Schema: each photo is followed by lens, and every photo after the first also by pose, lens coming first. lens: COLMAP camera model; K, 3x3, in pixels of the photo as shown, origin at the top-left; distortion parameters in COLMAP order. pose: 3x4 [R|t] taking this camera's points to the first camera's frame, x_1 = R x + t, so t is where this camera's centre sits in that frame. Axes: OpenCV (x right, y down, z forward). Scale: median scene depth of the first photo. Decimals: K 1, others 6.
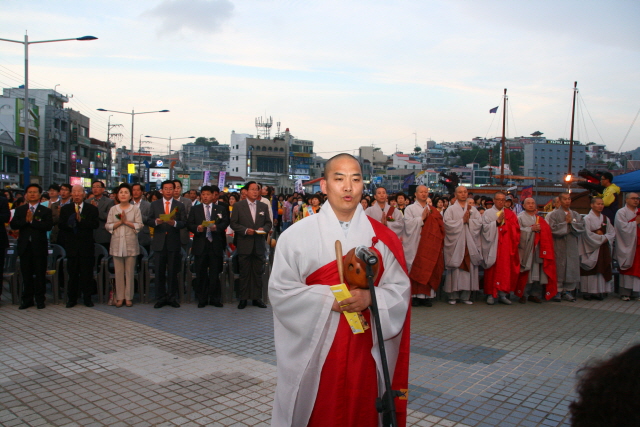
lens RADIAL K [[532.6, 0, 320.0], [0, 532.6, 213.5], [0, 0, 1]] dist [-0.063254, -0.001732]
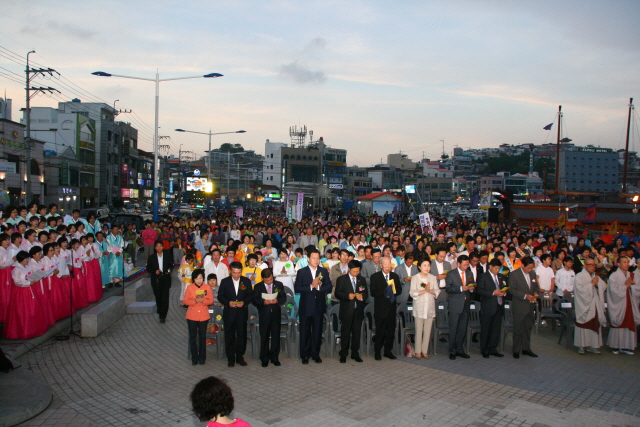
lens RADIAL K [[537.5, 0, 320.0], [0, 537.5, 213.5], [0, 0, 1]] dist [-0.056217, 0.011028]
pose [[0.999509, 0.005194, -0.030895, -0.033410], [-0.005452, 0.999951, -0.008279, -0.008411], [0.030850, 0.008443, 0.999488, -0.013427]]
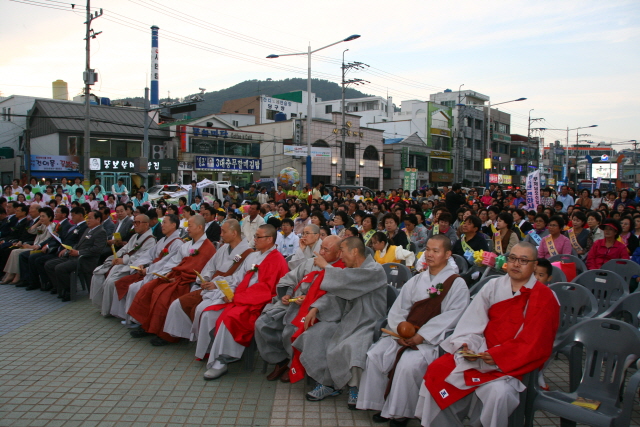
lens RADIAL K [[537.5, 0, 320.0], [0, 537.5, 213.5], [0, 0, 1]] dist [-0.056217, 0.011028]
pose [[0.658035, 0.036775, -0.752089, 0.053723], [-0.033263, 0.999251, 0.019758, -0.001832], [0.752252, 0.012015, 0.658766, 0.045464]]
